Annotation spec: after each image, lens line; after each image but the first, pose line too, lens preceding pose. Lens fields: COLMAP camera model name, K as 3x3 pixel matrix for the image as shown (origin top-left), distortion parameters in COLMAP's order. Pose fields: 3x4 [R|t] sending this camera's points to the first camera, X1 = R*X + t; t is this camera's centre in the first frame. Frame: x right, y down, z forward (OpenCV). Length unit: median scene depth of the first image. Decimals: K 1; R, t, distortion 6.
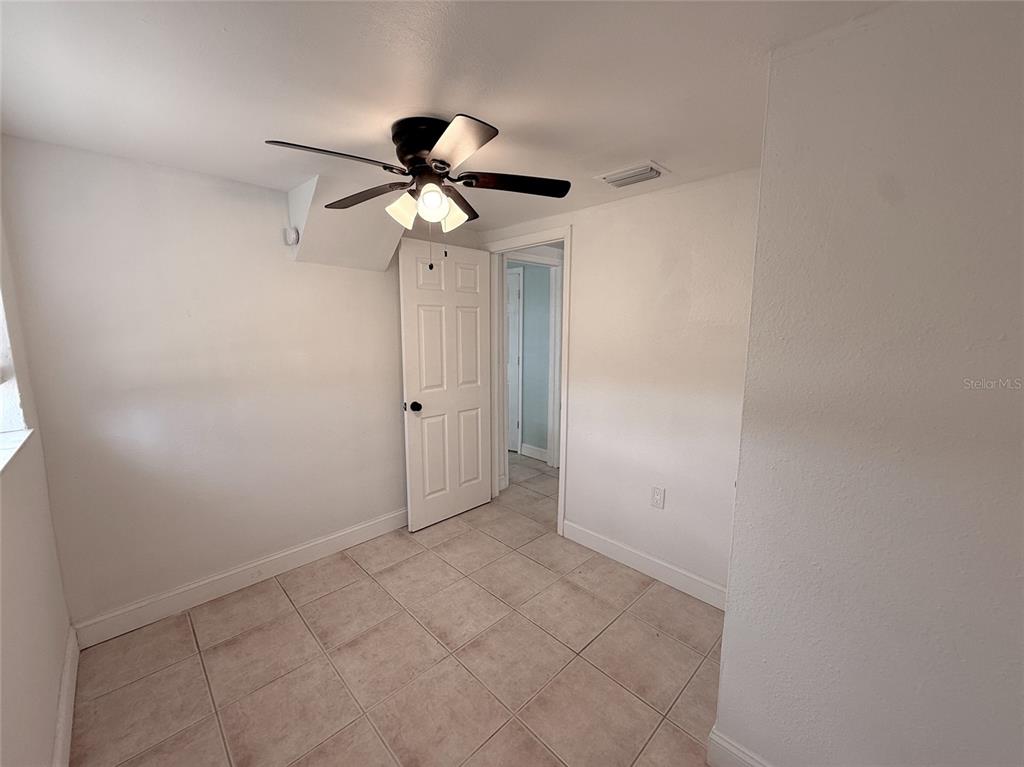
lens RADIAL K [[407.1, 0, 510.6], [0, 407.1, 383.4], [0, 0, 1]] dist [-0.001083, 0.000359]
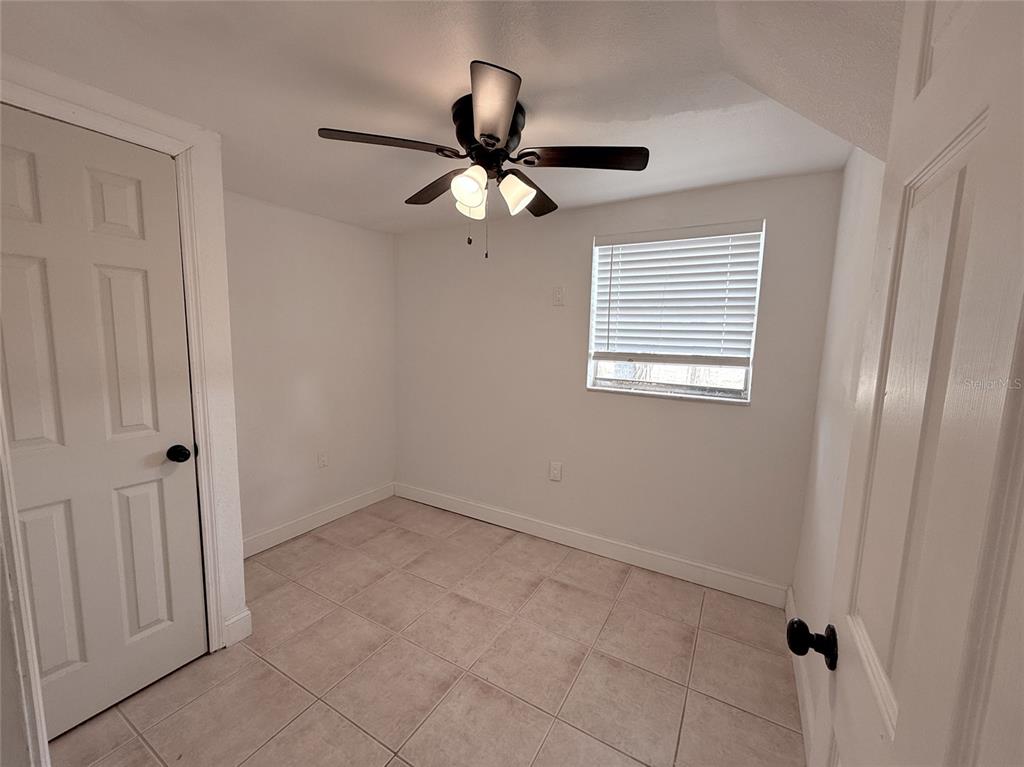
lens RADIAL K [[407.1, 0, 510.6], [0, 407.1, 383.4], [0, 0, 1]] dist [-0.001083, 0.000359]
pose [[-0.962456, 0.007979, -0.271322, 0.006229], [-0.061073, 0.967573, 0.245097, -0.205019], [0.264479, 0.252465, -0.930759, 1.712388]]
